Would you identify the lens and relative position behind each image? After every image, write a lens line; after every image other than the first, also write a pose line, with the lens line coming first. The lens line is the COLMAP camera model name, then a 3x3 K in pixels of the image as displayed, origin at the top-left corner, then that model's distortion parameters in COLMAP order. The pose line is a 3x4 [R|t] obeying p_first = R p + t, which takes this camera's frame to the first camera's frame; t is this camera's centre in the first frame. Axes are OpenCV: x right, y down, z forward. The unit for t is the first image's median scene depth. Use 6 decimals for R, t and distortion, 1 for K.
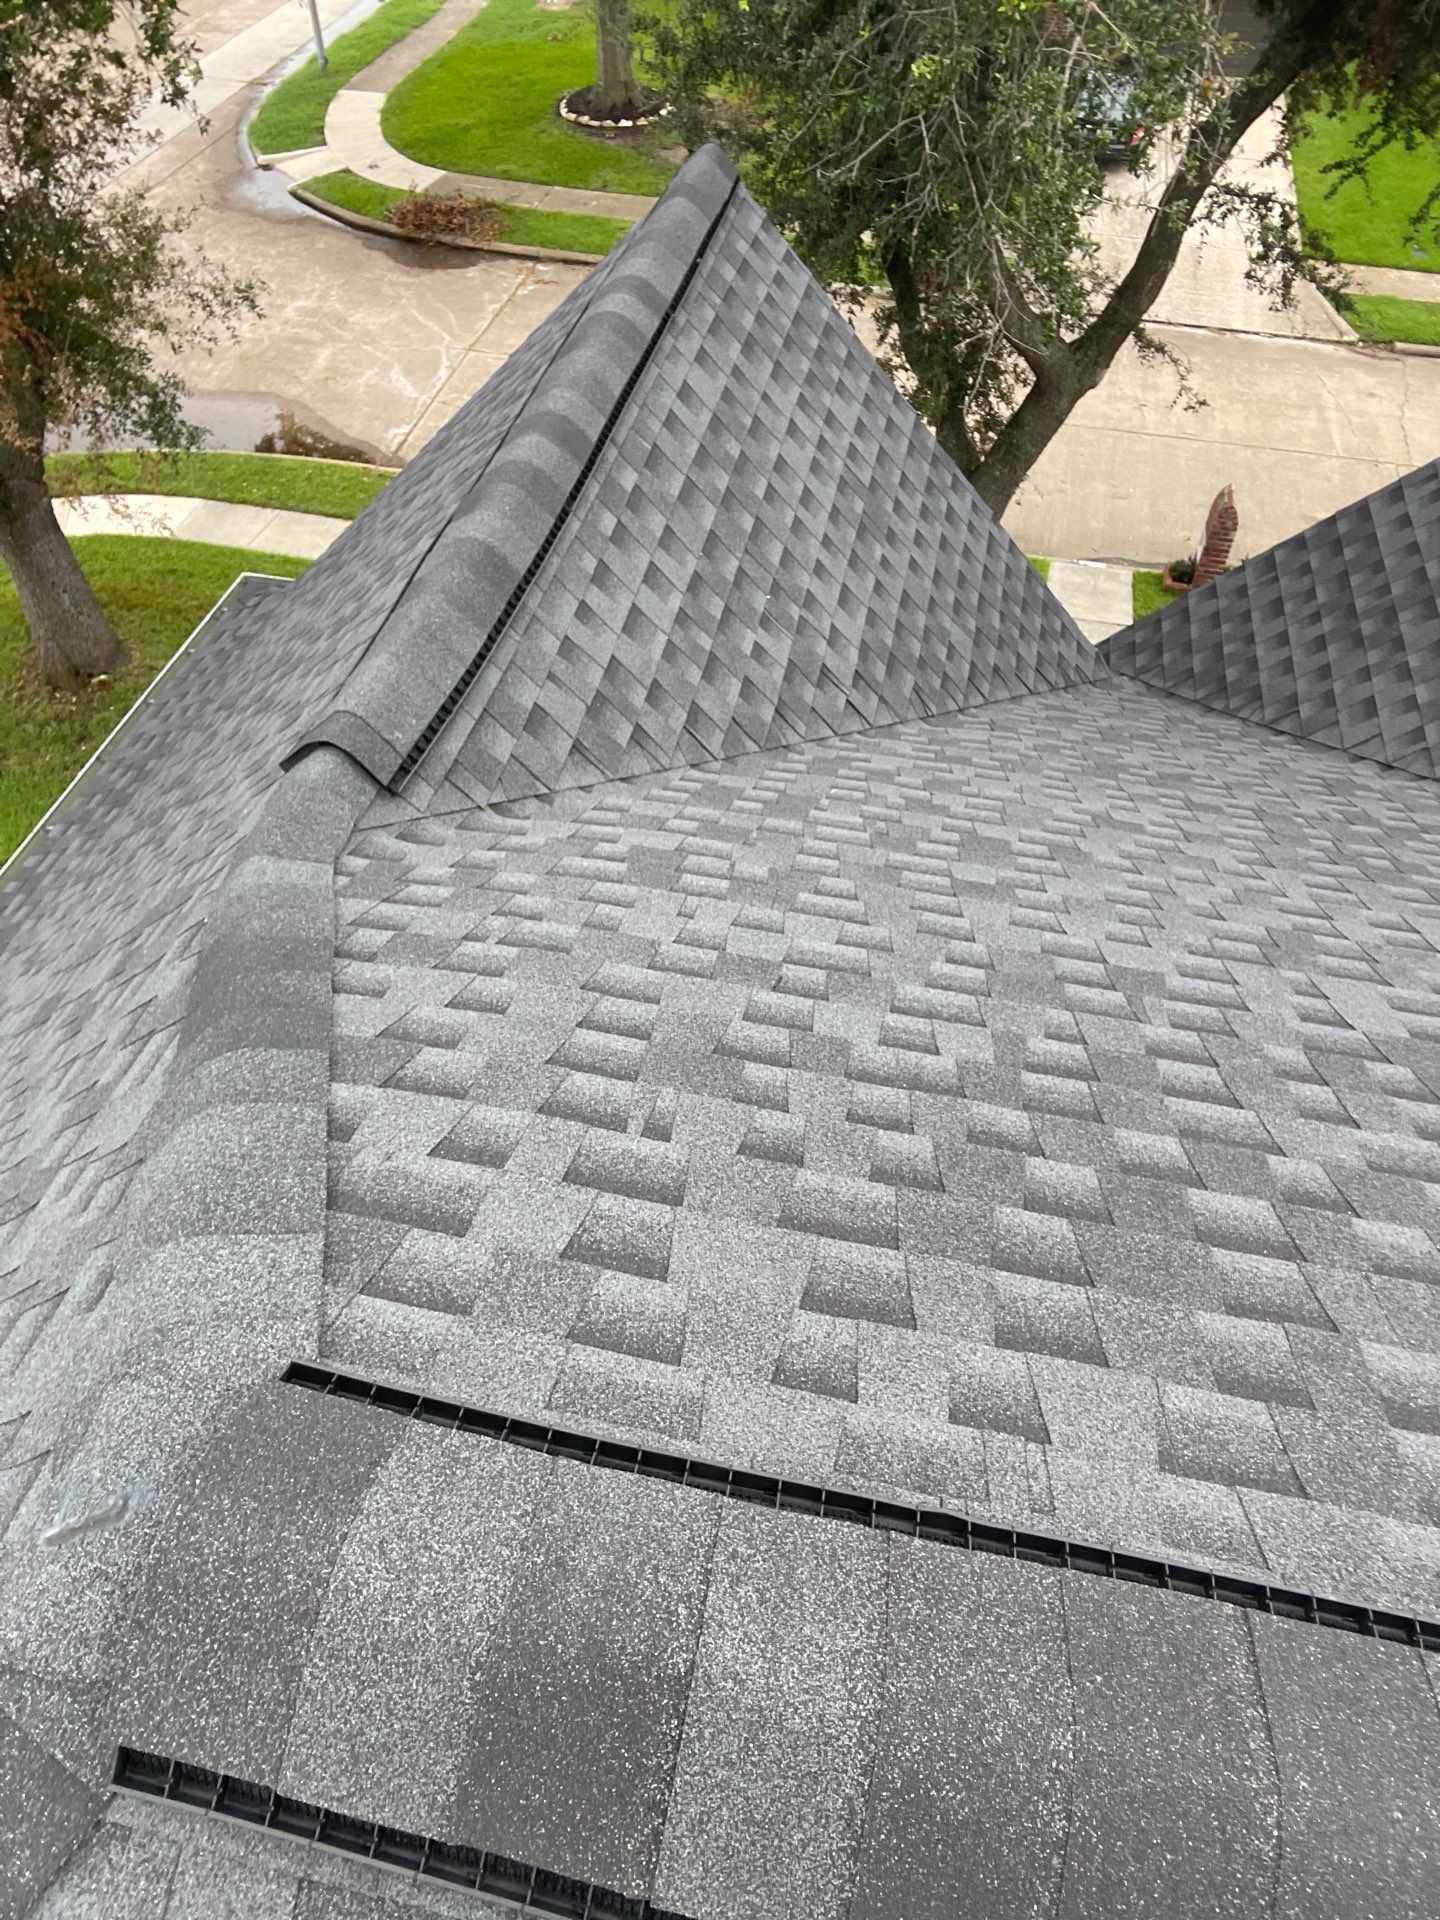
lens RADIAL K [[1309.1, 0, 719.4], [0, 1309.1, 929.3], [0, 0, 1]] dist [0.074470, -0.079791]
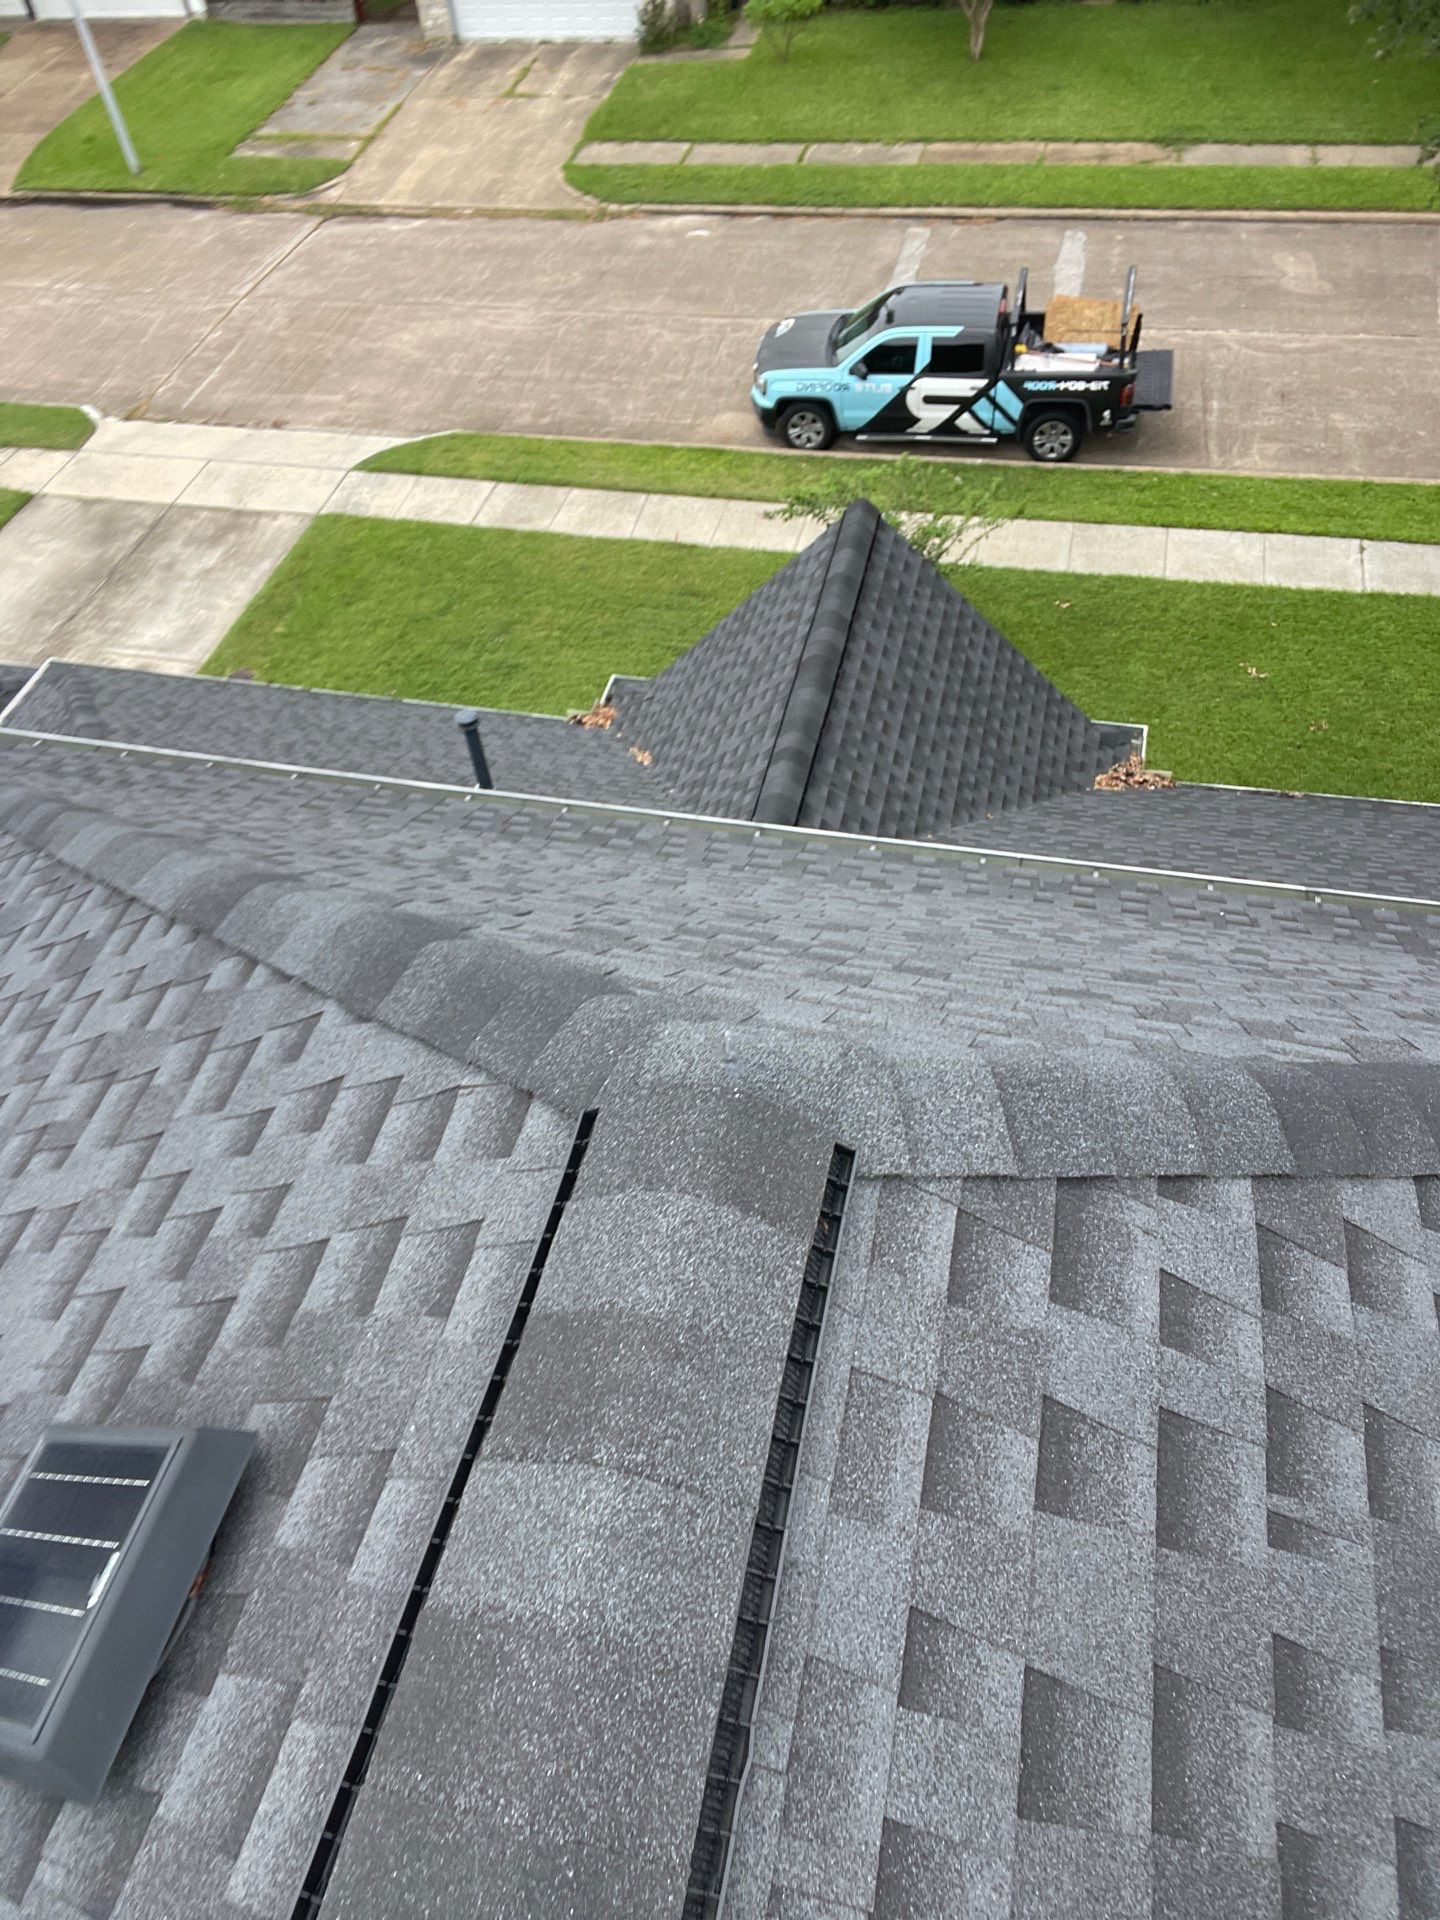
lens RADIAL K [[1295.6, 0, 722.5], [0, 1295.6, 936.0], [0, 0, 1]] dist [0.063787, -0.064841]
pose [[-0.018891, 0.761553, -0.647827, 0.085511], [-0.695032, 0.455776, 0.556056, -0.096072], [0.718730, 0.460765, 0.520694, 0.043855]]
